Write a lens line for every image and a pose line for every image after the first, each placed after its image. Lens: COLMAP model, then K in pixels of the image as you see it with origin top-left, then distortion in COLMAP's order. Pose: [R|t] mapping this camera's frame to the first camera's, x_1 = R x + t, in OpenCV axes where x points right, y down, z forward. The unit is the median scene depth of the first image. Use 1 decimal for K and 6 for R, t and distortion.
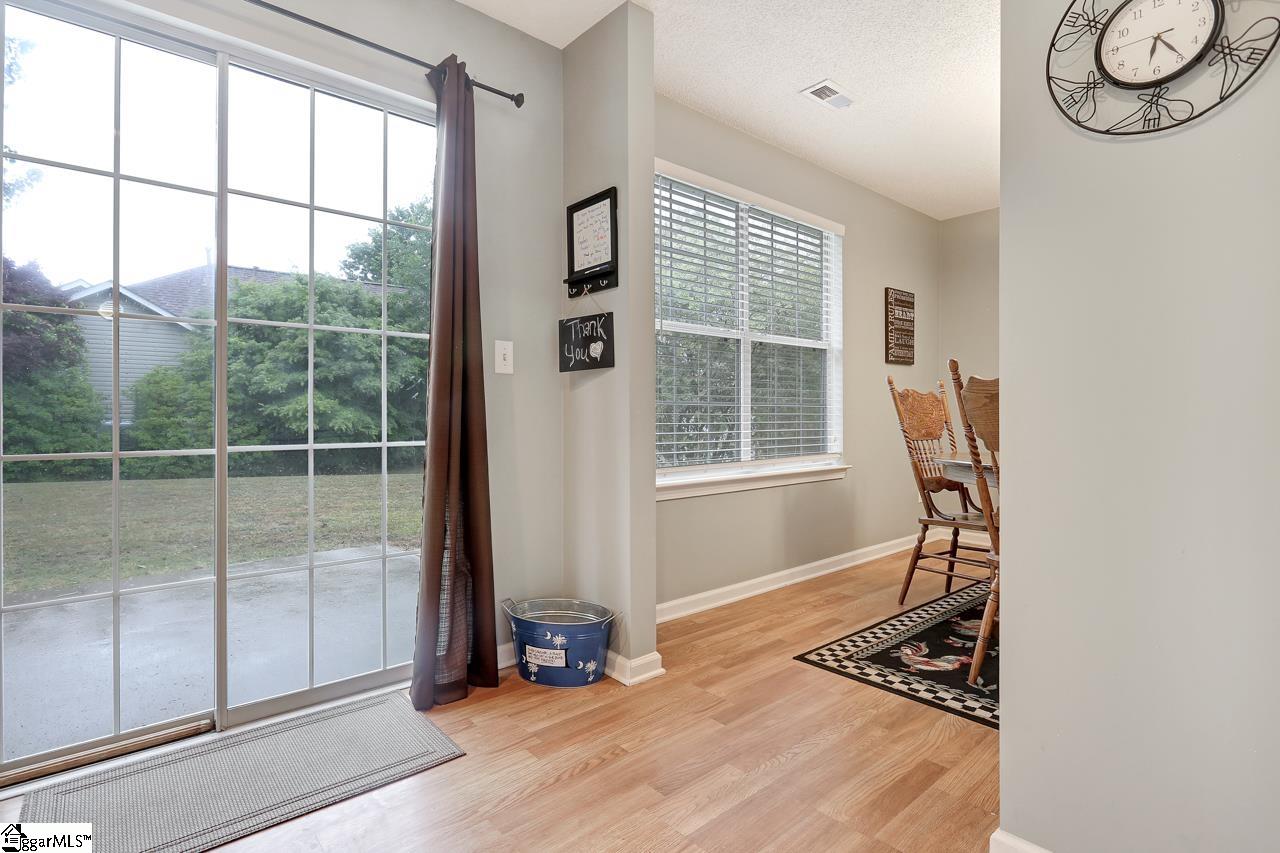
lens RADIAL K [[628.4, 0, 637.4], [0, 628.4, 417.8], [0, 0, 1]] dist [-0.012392, -0.000477]
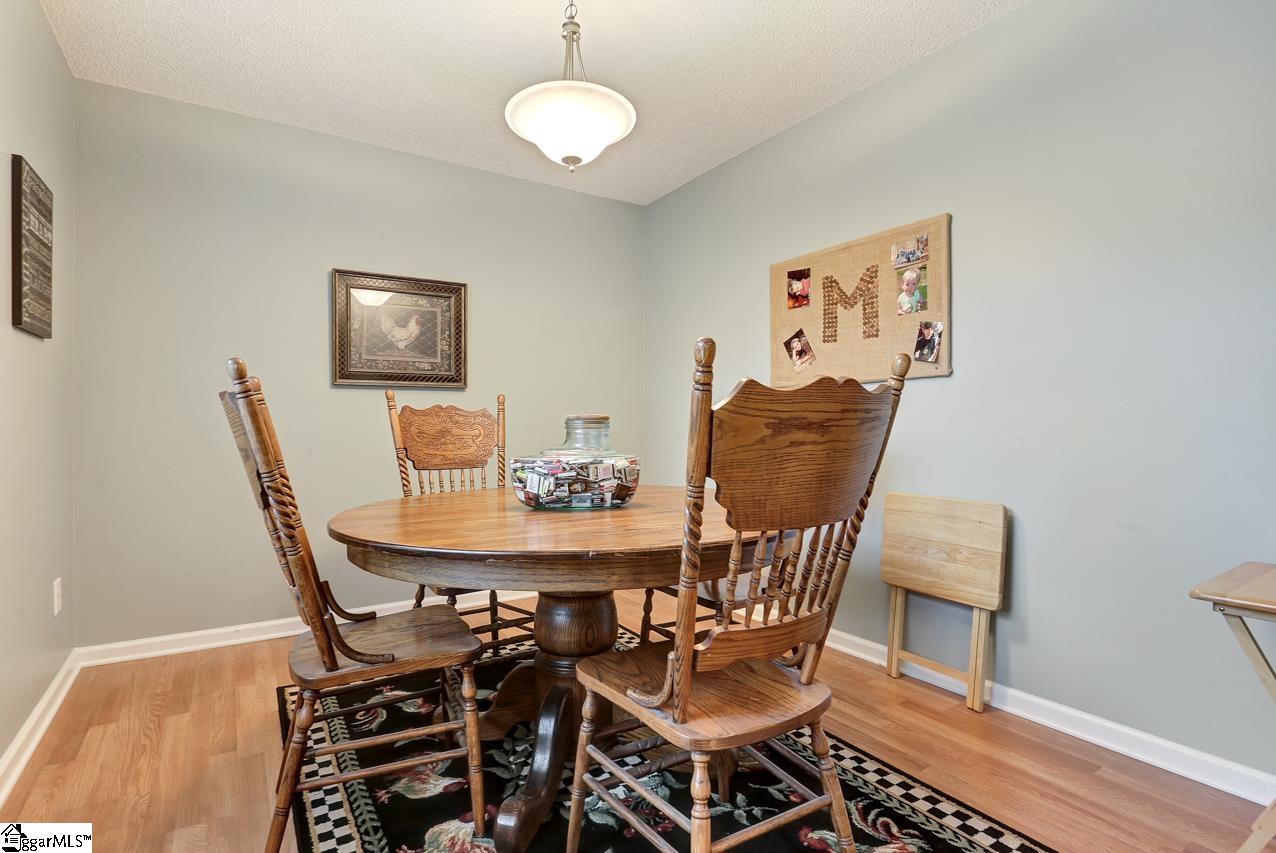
lens RADIAL K [[639.5, 0, 638.0], [0, 639.5, 426.5], [0, 0, 1]] dist [-0.003588, -0.000815]
pose [[0.151308, -0.008027, 0.988454, 0.036883], [0.006602, 0.999953, 0.007110, -0.031918], [-0.988465, 0.005450, 0.151354, 0.893108]]
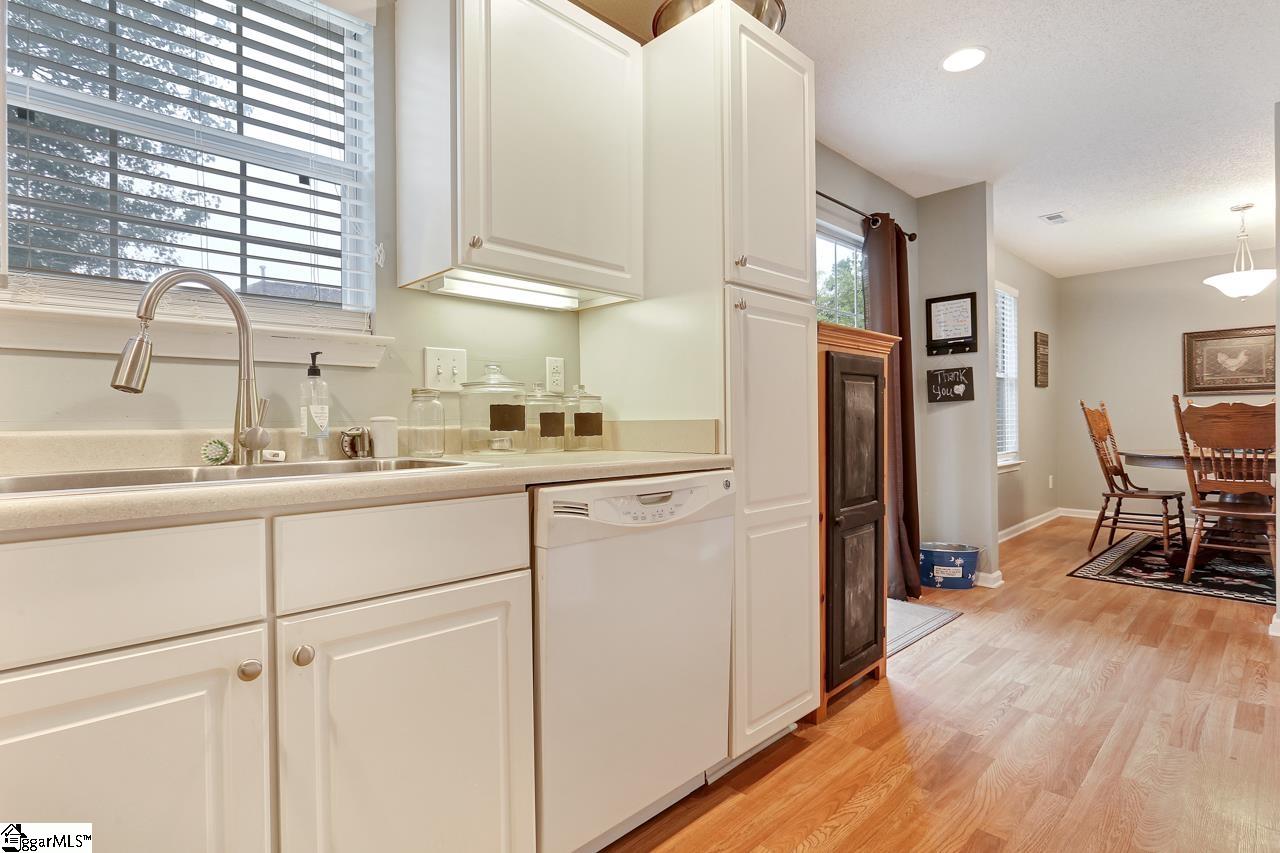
lens RADIAL K [[634.8, 0, 640.0], [0, 634.8, 426.5], [0, 0, 1]] dist [-0.003832, -0.000561]
pose [[0.998132, -0.010549, 0.060174, -0.995636], [0.010262, 0.999934, 0.005073, -0.027358], [-0.060223, -0.004446, 0.998175, -0.608730]]
